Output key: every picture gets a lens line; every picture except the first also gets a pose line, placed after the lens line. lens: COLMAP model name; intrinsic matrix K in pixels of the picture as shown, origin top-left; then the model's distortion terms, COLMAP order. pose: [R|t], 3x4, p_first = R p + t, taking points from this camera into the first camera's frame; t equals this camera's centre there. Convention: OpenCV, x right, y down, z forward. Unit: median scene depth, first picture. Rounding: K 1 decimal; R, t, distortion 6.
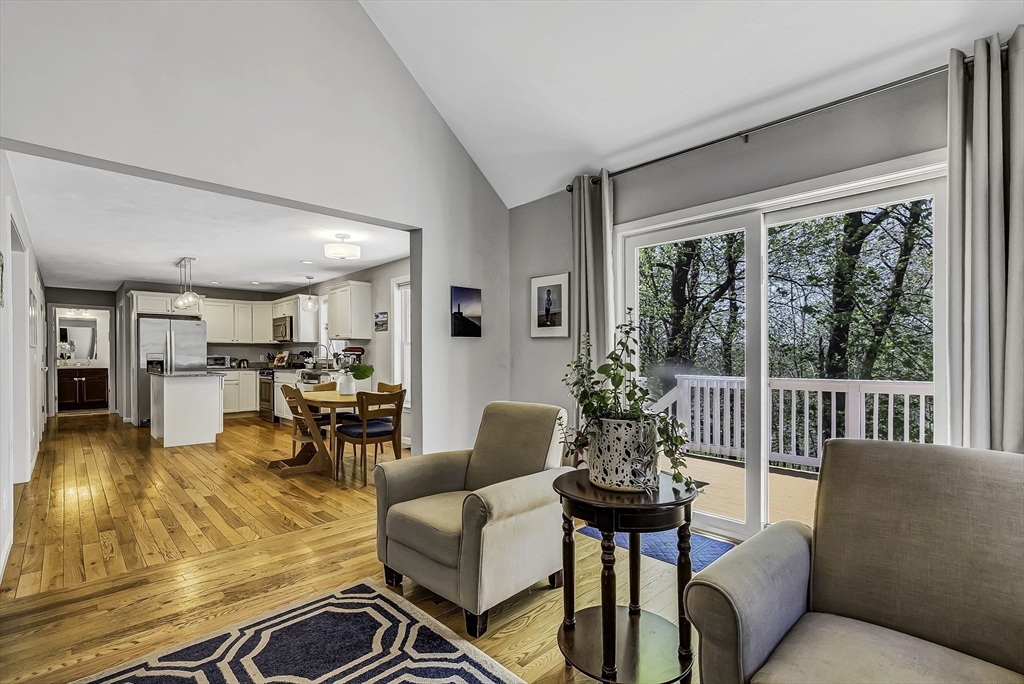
lens RADIAL K [[475.7, 0, 513.6], [0, 475.7, 359.9], [0, 0, 1]] dist [-0.001387, 0.000219]
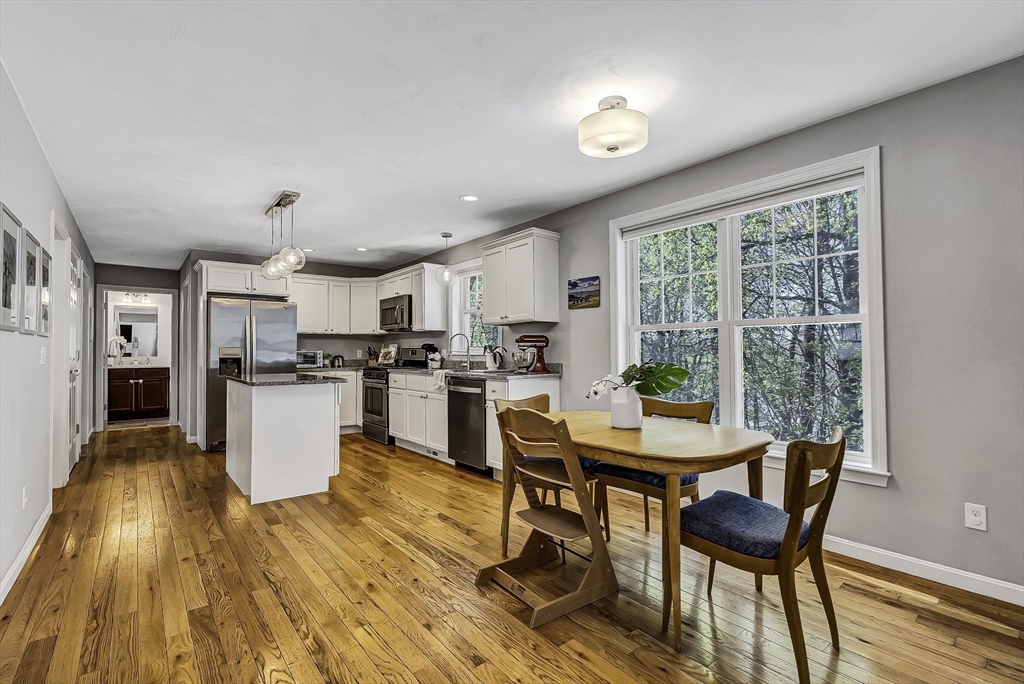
lens RADIAL K [[466.8, 0, 512.0], [0, 466.8, 342.0], [0, 0, 1]] dist [-0.003766, 0.000556]
pose [[0.996988, -0.007153, -0.077226, -0.257878], [0.004899, 0.999558, -0.029333, 0.000269], [0.077401, 0.028867, 0.996582, 0.311039]]
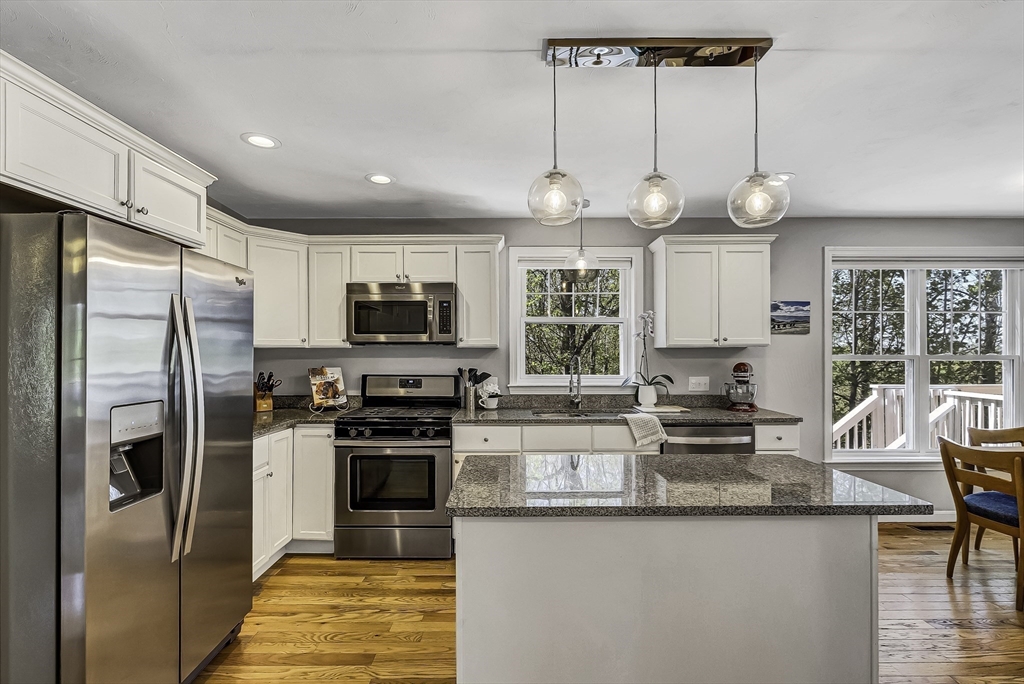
lens RADIAL K [[466.8, 0, 512.0], [0, 466.8, 342.0], [0, 0, 1]] dist [-0.003766, 0.000556]
pose [[0.690853, 0.014130, 0.722857, -0.719259], [0.006934, 0.999634, -0.026168, -0.031022], [-0.722962, 0.023090, 0.690502, 0.679525]]
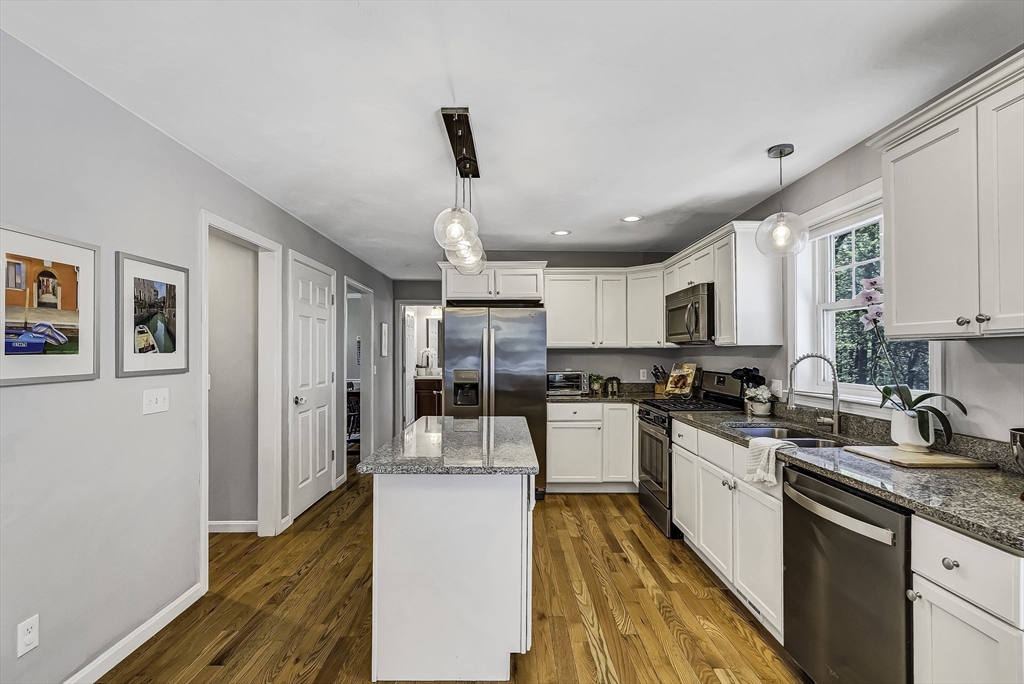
lens RADIAL K [[466.8, 0, 512.0], [0, 466.8, 342.0], [0, 0, 1]] dist [-0.003766, 0.000556]
pose [[0.727762, -0.014392, -0.685679, -0.312351], [-0.006468, 0.999591, -0.027846, -0.028273], [0.685799, 0.024700, 0.727371, 0.583310]]
